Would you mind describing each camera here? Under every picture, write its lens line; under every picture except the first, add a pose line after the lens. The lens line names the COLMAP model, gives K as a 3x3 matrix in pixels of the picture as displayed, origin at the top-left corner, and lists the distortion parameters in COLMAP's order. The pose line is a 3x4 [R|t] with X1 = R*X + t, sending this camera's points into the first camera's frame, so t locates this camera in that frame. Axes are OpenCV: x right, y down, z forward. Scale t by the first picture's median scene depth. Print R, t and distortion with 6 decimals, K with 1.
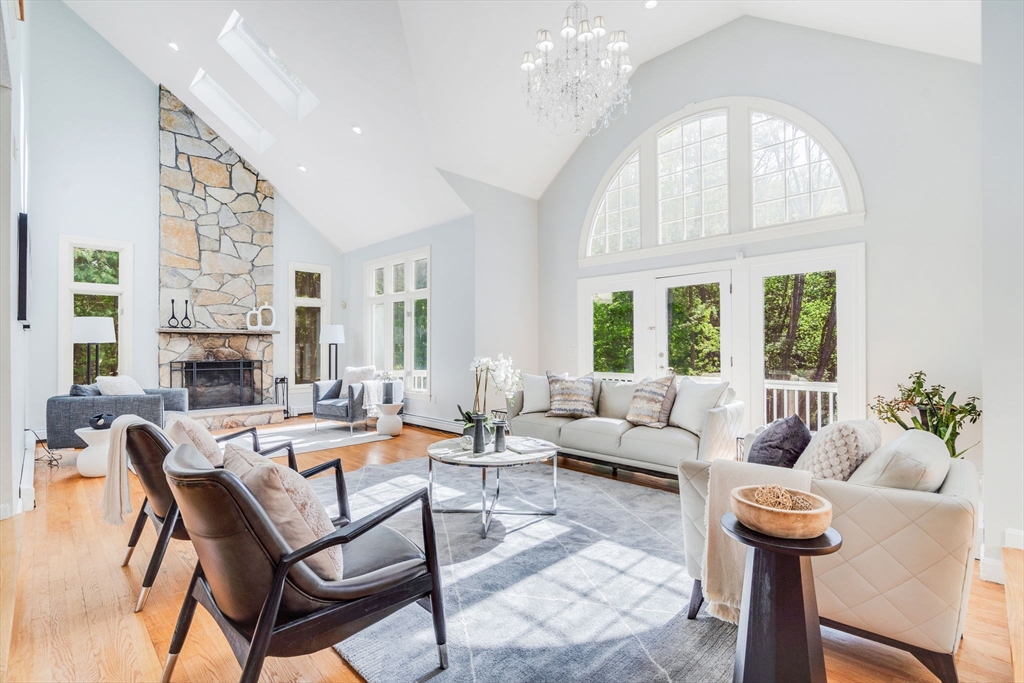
lens RADIAL K [[473.1, 0, 506.2], [0, 473.1, 351.9], [0, 0, 1]] dist [0.006263, 0.001846]
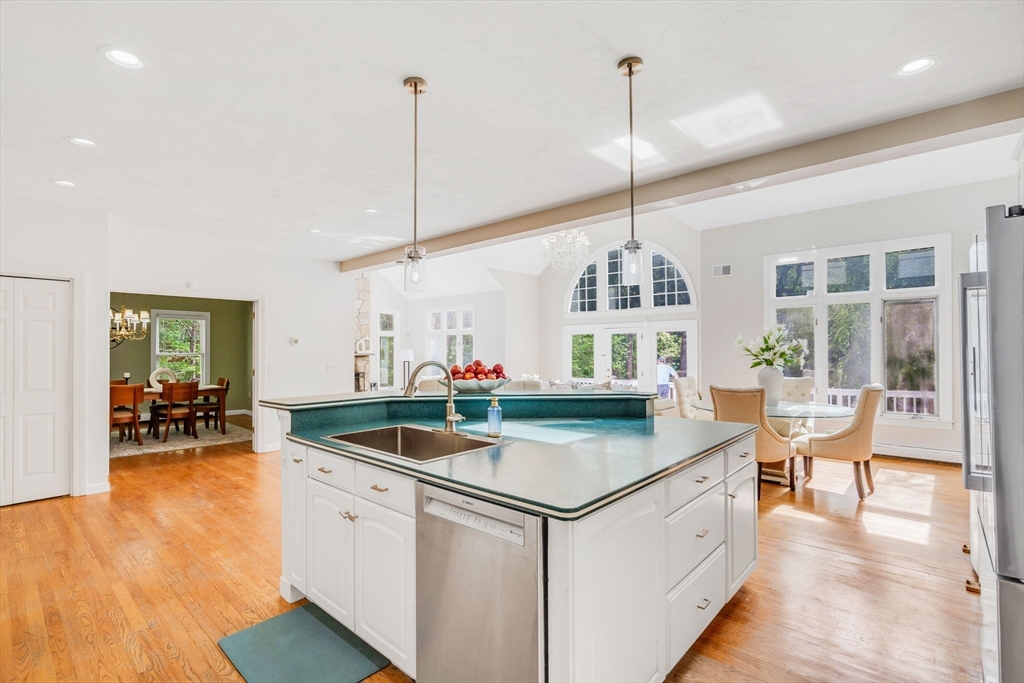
lens RADIAL K [[473.1, 0, 495.8], [0, 473.1, 351.9], [0, 0, 1]] dist [0.006263, 0.001846]
pose [[0.999520, -0.006900, 0.030216, -0.129792], [0.006947, 0.999975, -0.001435, -0.047398], [-0.030205, 0.001644, 0.999542, -0.634087]]
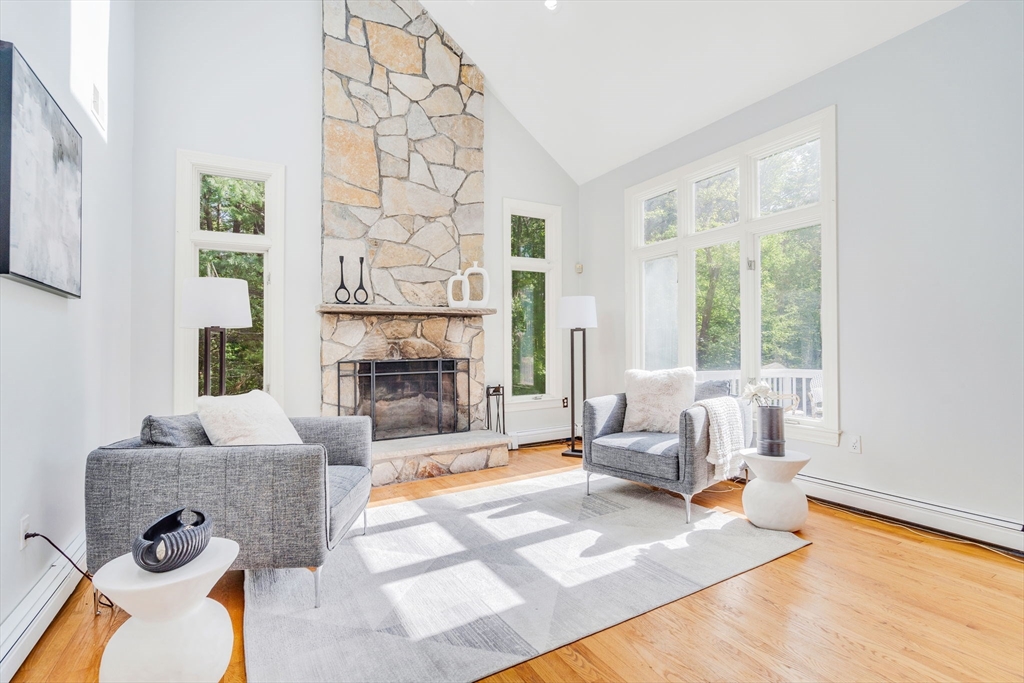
lens RADIAL K [[473.1, 0, 517.3], [0, 473.1, 334.4], [0, 0, 1]] dist [0.006263, 0.001846]
pose [[0.969844, -0.018194, -0.243048, -0.326289], [0.010988, 0.999460, -0.030971, 0.007602], [0.243480, 0.027367, 0.969520, 0.453166]]
